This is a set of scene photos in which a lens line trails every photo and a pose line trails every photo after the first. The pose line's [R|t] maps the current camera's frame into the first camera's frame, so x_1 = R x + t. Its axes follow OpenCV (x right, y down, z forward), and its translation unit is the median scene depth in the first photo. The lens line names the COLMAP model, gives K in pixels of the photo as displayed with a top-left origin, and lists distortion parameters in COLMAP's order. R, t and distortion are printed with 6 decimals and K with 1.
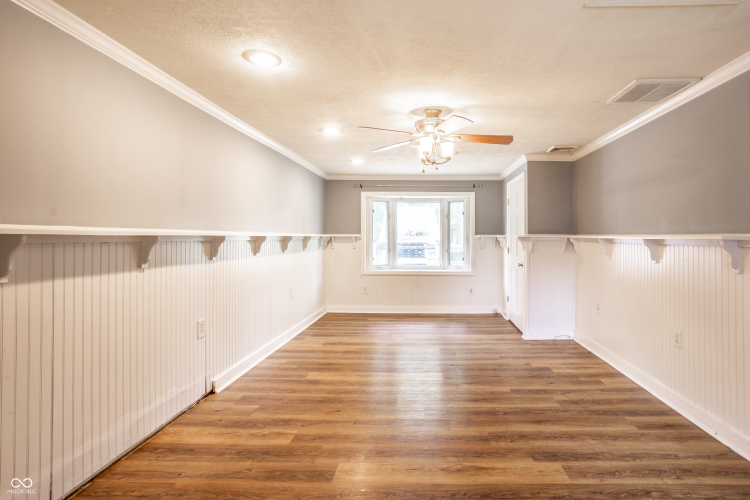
lens RADIAL K [[382.5, 0, 442.2], [0, 382.5, 225.1], [0, 0, 1]] dist [-0.040765, 0.016432]
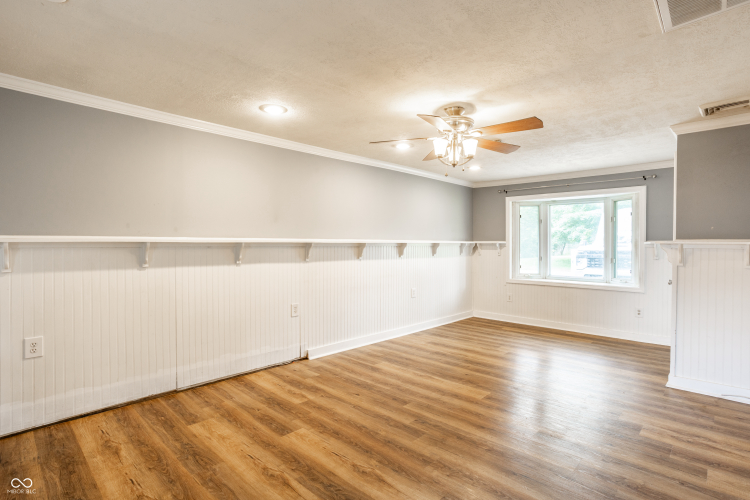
lens RADIAL K [[382.5, 0, 390.3], [0, 382.5, 242.5], [0, 0, 1]] dist [-0.040765, 0.016432]
pose [[0.725231, -0.000343, -0.688505, 0.493441], [0.019145, 0.999623, 0.019668, 0.006541], [0.688239, -0.027445, 0.724965, 0.201942]]
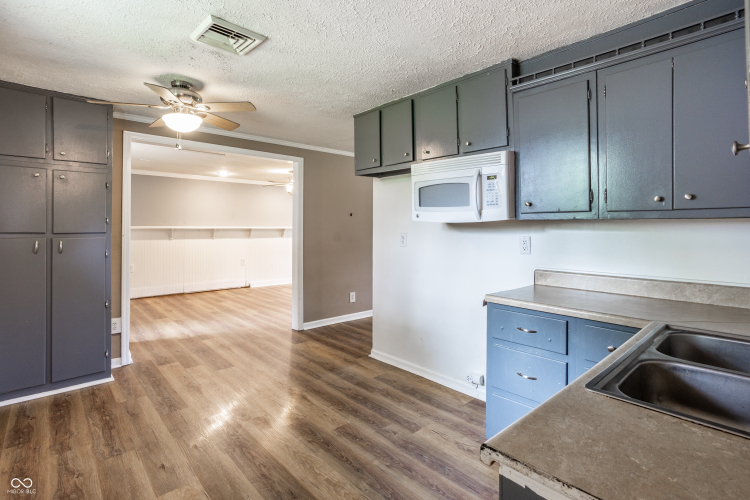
lens RADIAL K [[382.5, 0, 383.4], [0, 382.5, 218.9], [0, 0, 1]] dist [-0.040765, 0.016432]
pose [[0.669449, -0.007305, -0.742822, 1.828782], [0.016008, 0.999861, 0.004594, -0.032700], [0.742686, -0.014967, 0.669473, -0.087216]]
